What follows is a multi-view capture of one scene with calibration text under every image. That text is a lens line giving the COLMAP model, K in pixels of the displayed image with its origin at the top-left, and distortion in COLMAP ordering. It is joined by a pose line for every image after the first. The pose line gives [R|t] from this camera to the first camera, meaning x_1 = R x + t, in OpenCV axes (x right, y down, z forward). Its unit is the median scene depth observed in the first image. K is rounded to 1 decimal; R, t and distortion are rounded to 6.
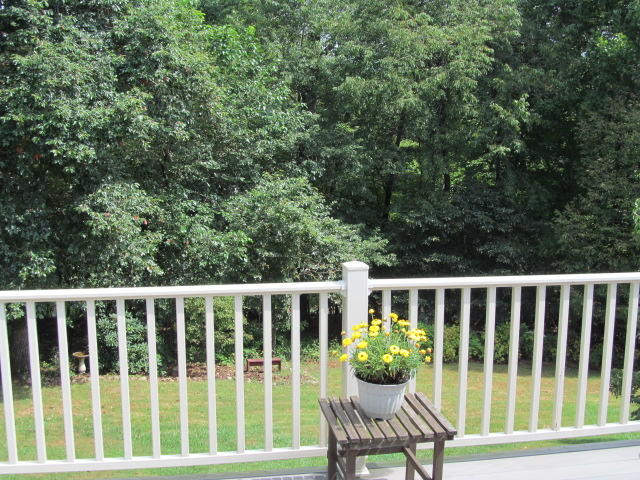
lens RADIAL K [[756.0, 0, 322.1], [0, 756.0, 236.9], [0, 0, 1]] dist [-0.110856, 0.000000]
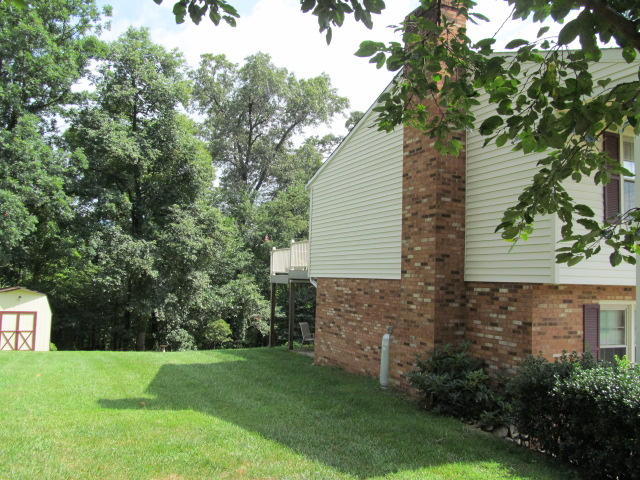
lens RADIAL K [[562.1, 0, 317.9], [0, 562.1, 239.8], [0, 0, 1]] dist [-0.047143, -0.011088]
pose [[0.975192, 0.044451, 0.216851, -0.213147], [0.006656, 0.973299, -0.229446, 0.213234], [-0.221260, 0.225198, 0.948857, -0.786724]]
